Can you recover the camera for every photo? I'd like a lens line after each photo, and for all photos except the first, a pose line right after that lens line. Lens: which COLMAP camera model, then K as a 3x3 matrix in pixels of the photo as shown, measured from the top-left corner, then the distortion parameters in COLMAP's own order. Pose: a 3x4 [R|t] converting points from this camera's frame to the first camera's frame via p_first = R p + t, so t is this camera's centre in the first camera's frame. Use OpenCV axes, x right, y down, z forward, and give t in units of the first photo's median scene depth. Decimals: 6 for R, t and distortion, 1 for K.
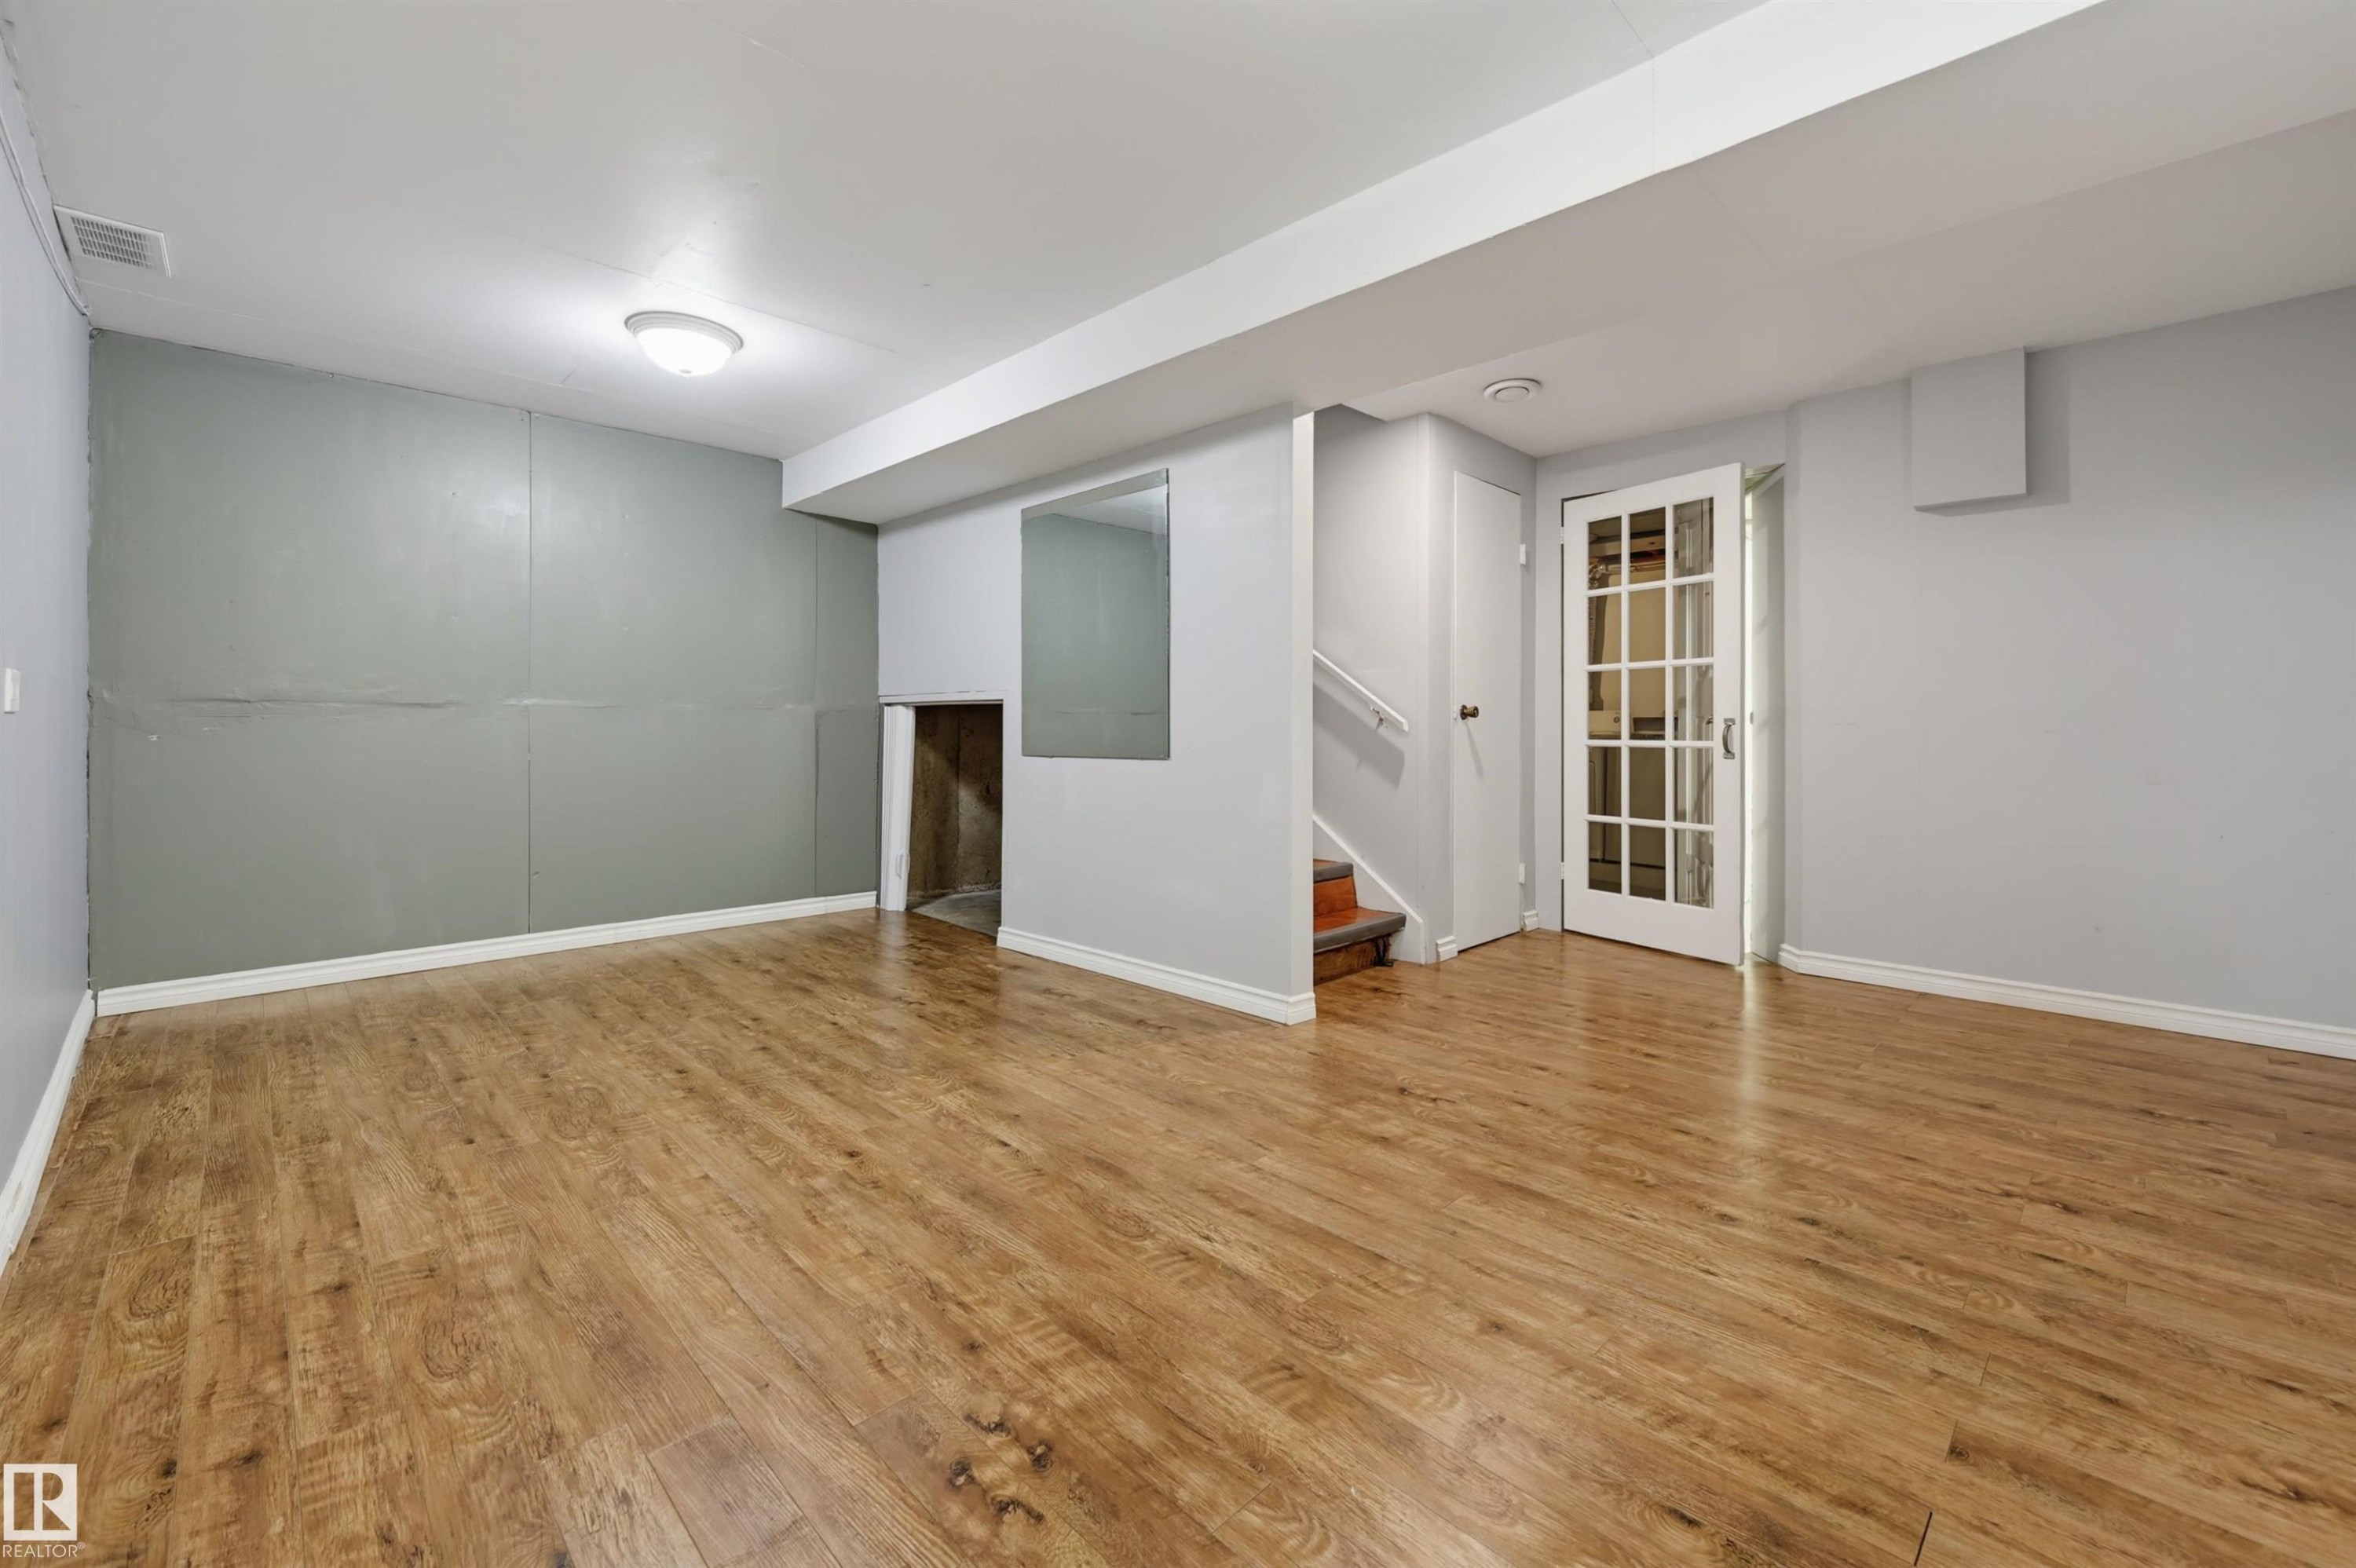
lens RADIAL K [[968.7, 0, 1183.4], [0, 968.7, 748.1], [0, 0, 1]] dist [0.000923, 0.000207]
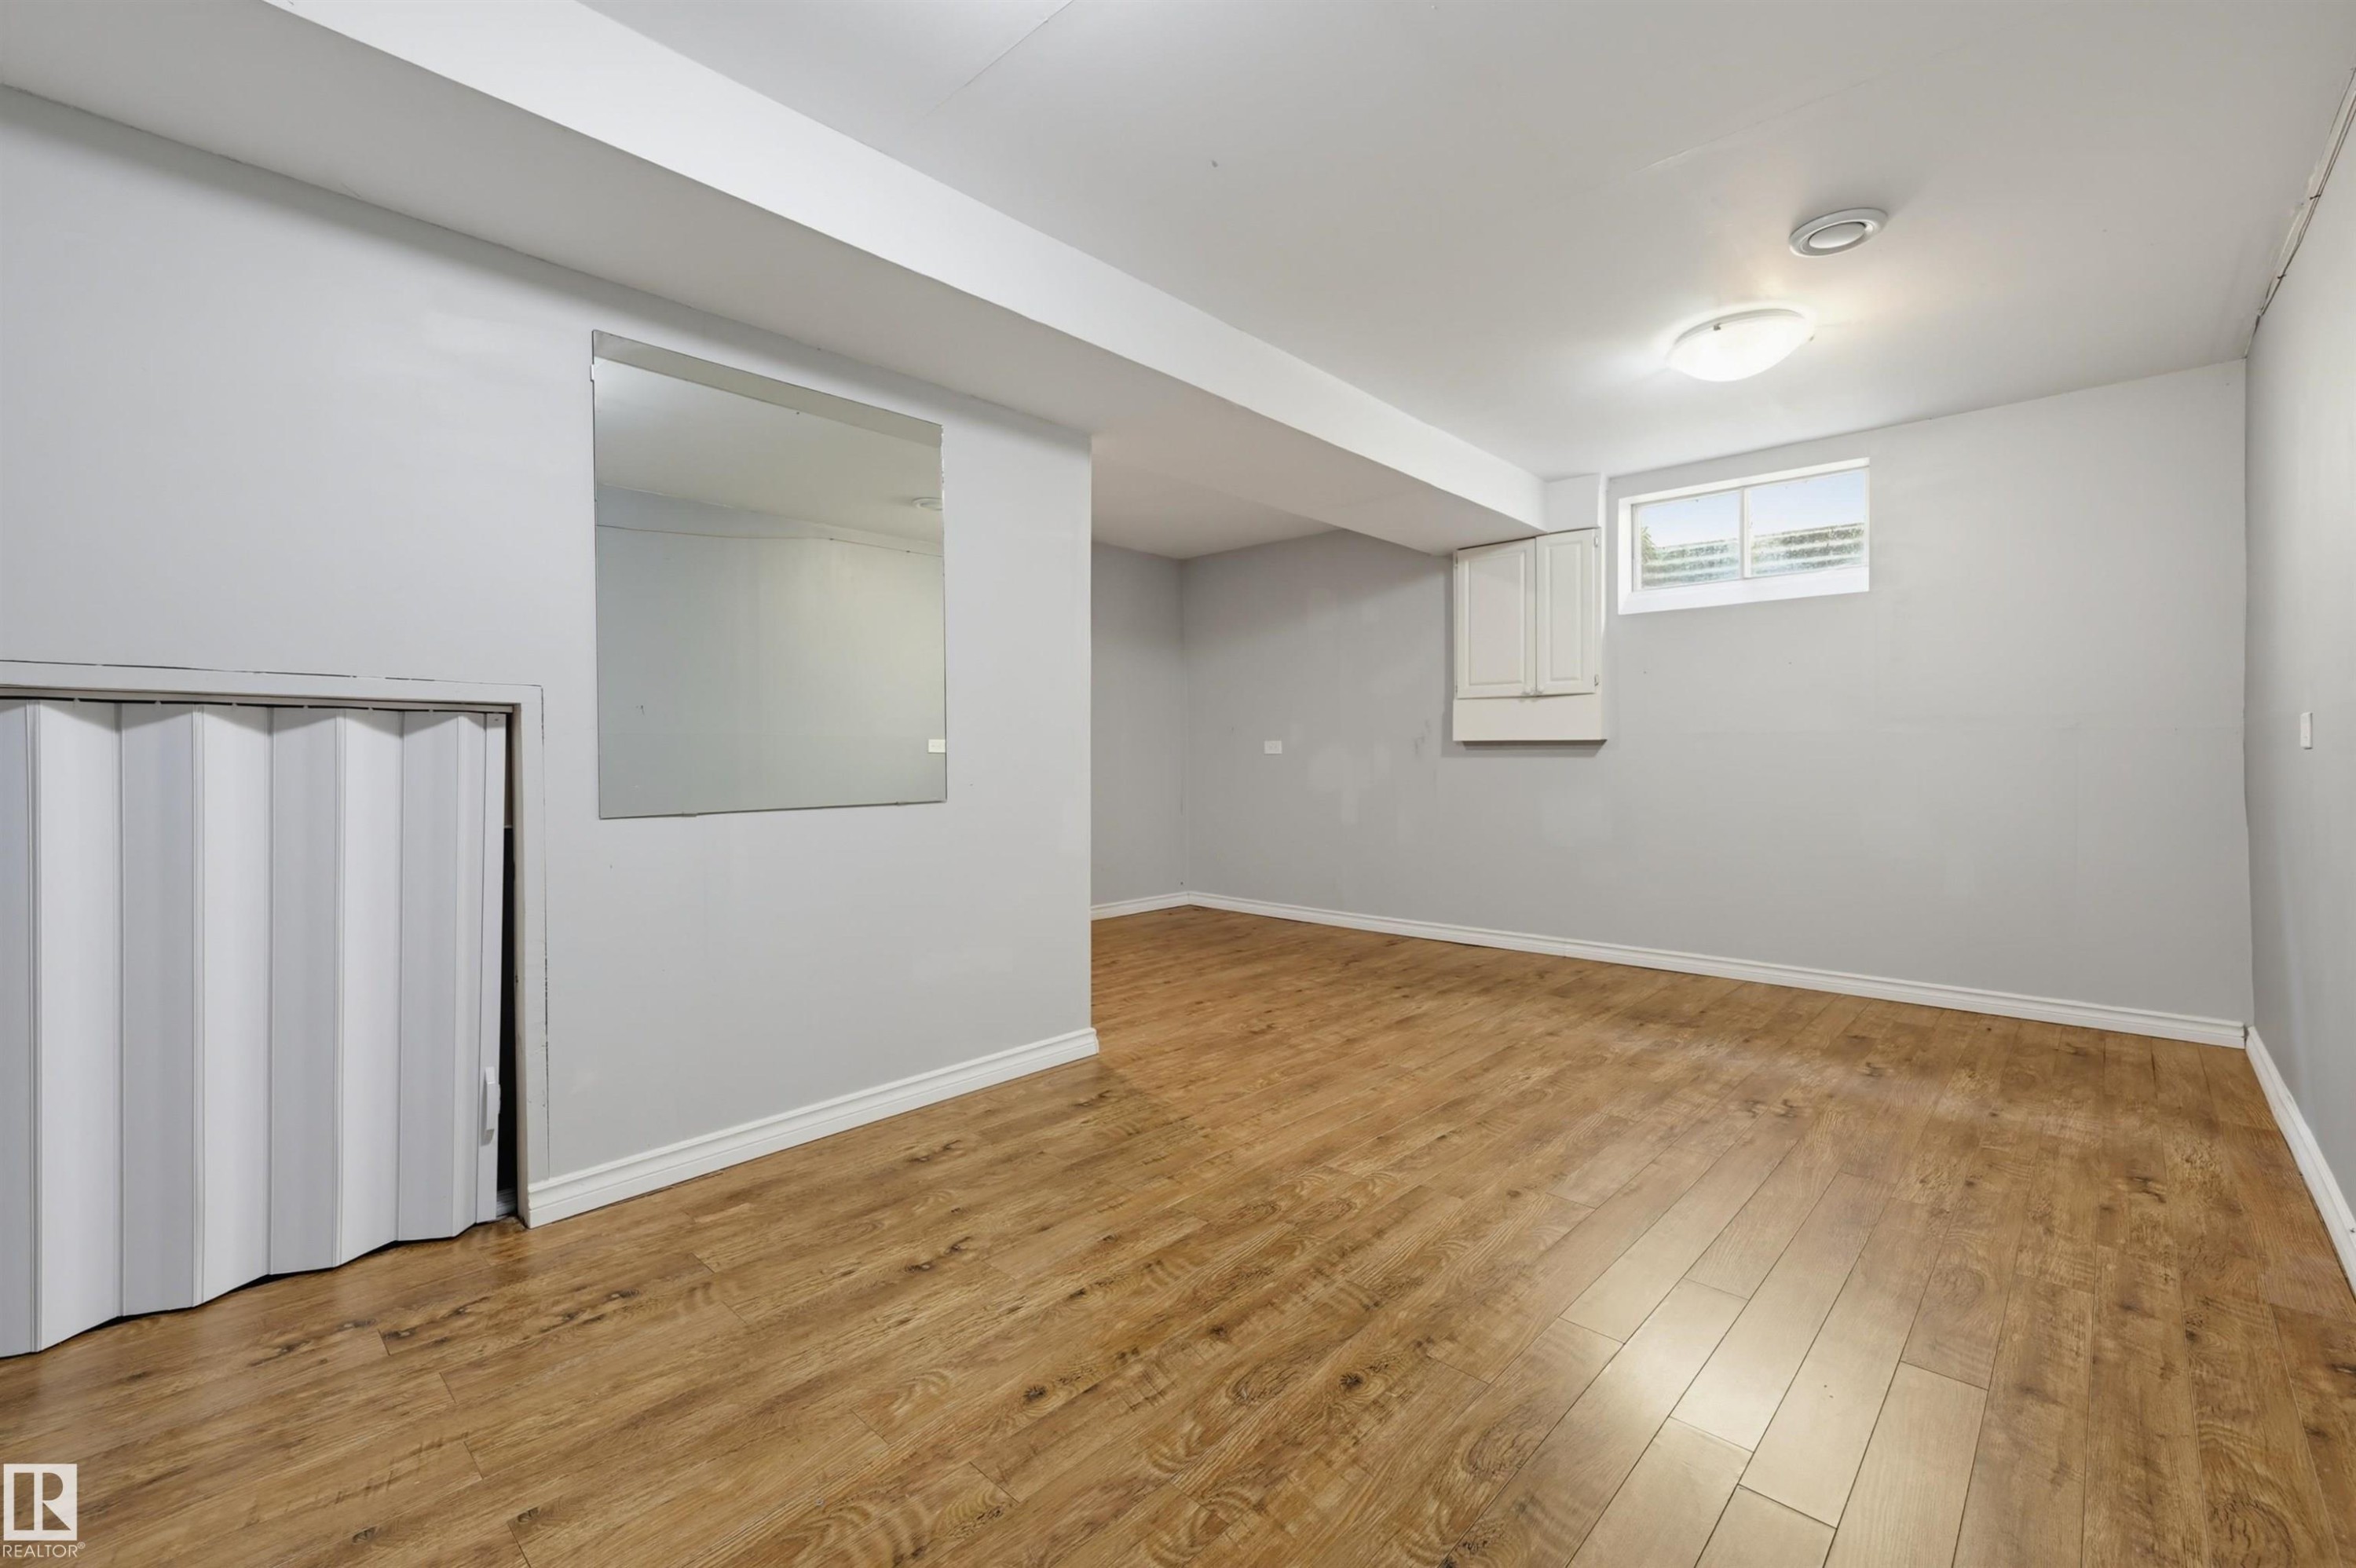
lens RADIAL K [[968.7, 0, 1183.4], [0, 968.7, 748.1], [0, 0, 1]] dist [0.000923, 0.000207]
pose [[-0.034094, 0.007285, 0.999392, -1.359127], [0.022135, 0.999734, -0.006532, -0.037128], [-0.999173, 0.021899, -0.034246, 1.401544]]
